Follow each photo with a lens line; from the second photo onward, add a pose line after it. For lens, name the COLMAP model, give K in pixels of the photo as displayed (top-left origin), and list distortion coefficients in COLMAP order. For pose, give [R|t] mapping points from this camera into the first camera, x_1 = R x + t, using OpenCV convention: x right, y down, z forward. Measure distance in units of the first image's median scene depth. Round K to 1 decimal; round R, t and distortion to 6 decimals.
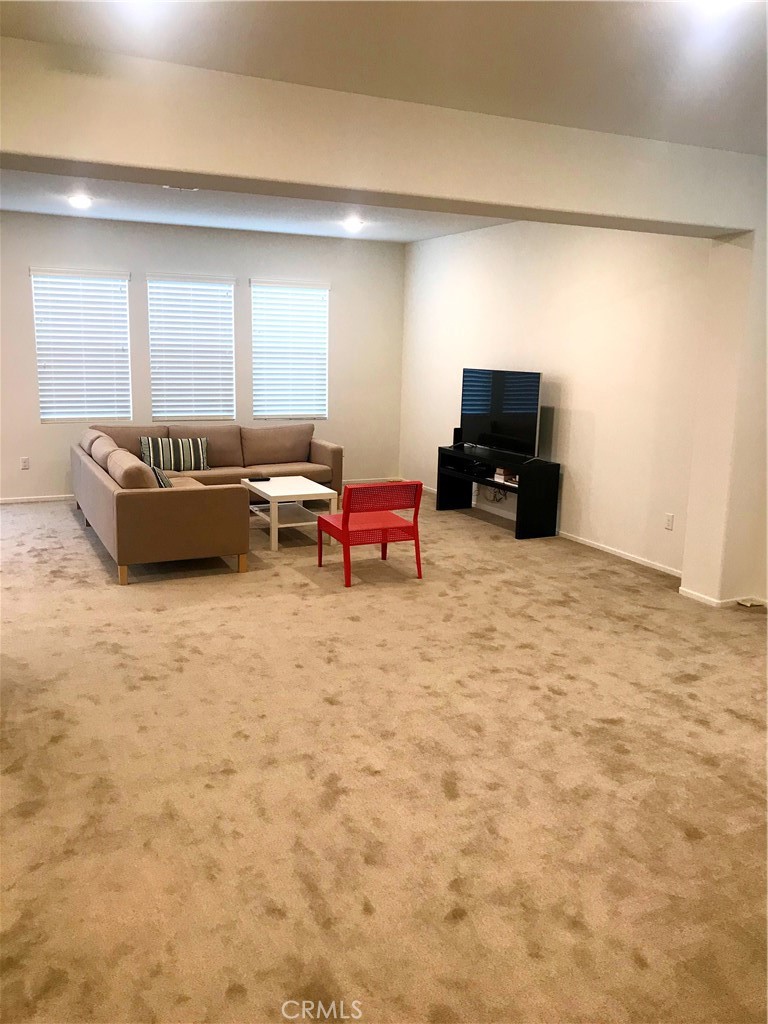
lens RADIAL K [[818.7, 0, 384.0], [0, 818.7, 512.0], [0, 0, 1]] dist [0.033155, -0.046690]
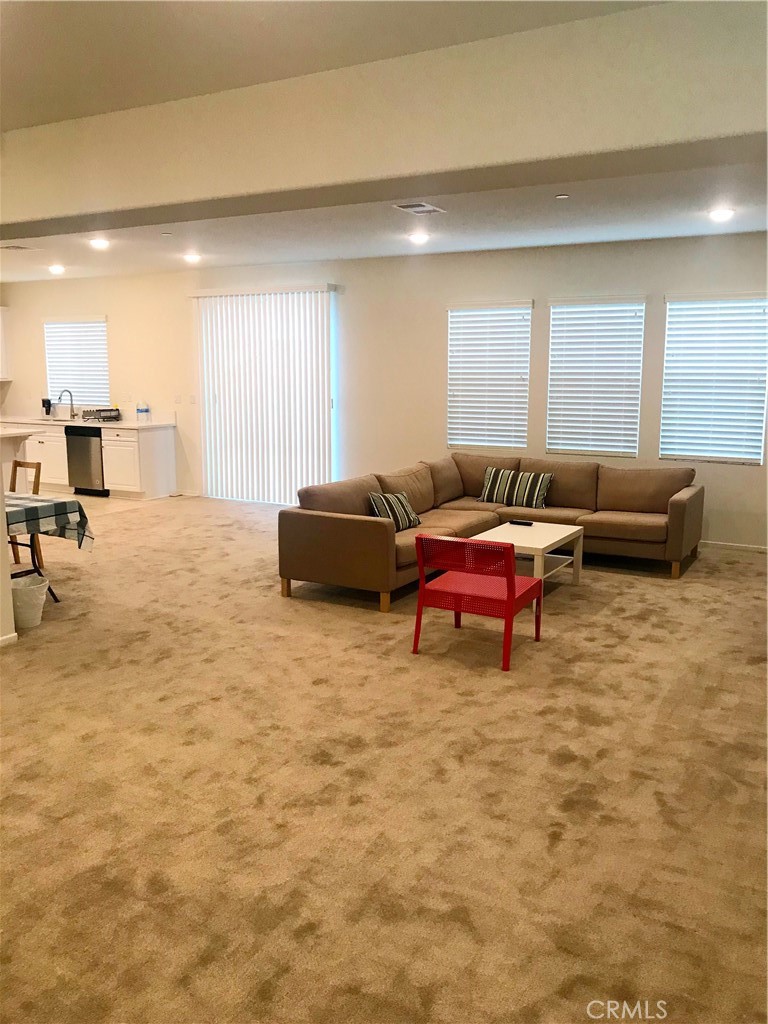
lens RADIAL K [[833.0, 0, 386.1], [0, 833.0, 498.9], [0, 0, 1]] dist [0.094454, -0.190687]
pose [[0.585280, 0.112984, -0.802921, 0.472774], [-0.153001, 0.987844, 0.027477, -0.066528], [0.796265, 0.106766, 0.595452, 0.332456]]
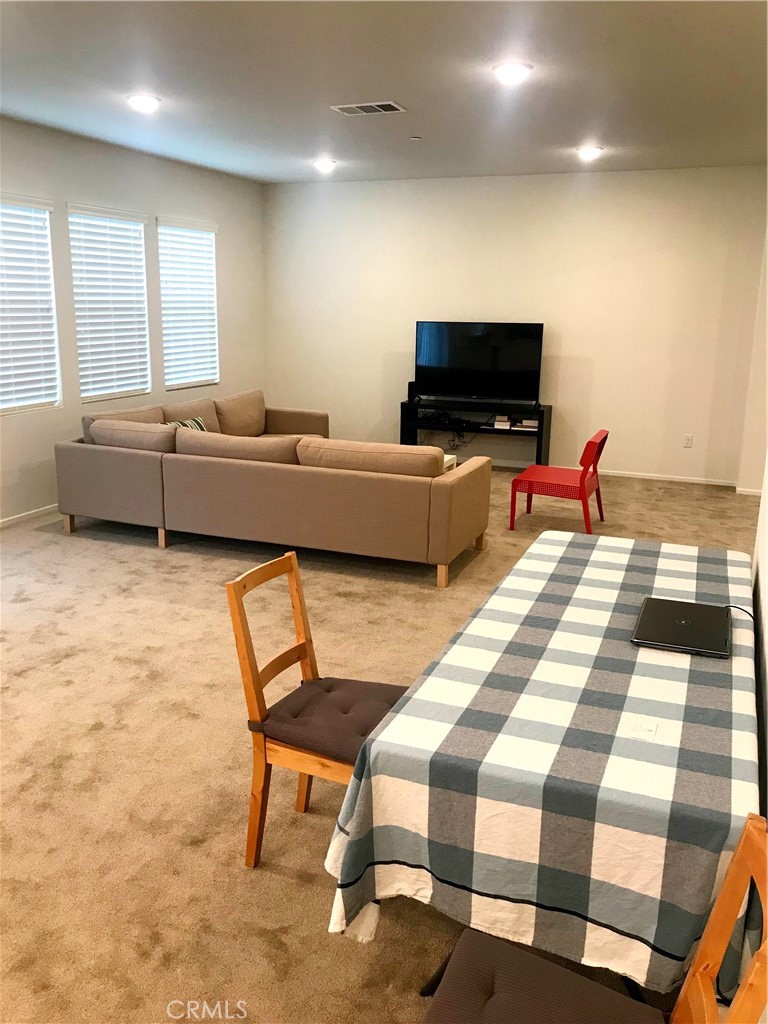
lens RADIAL K [[833.0, 0, 386.1], [0, 833.0, 498.9], [0, 0, 1]] dist [0.094454, -0.190687]
pose [[0.743563, -0.167593, 0.647323, -0.700818], [0.134772, 0.985776, 0.100410, -0.076591], [-0.654943, 0.012580, 0.755573, 0.280236]]
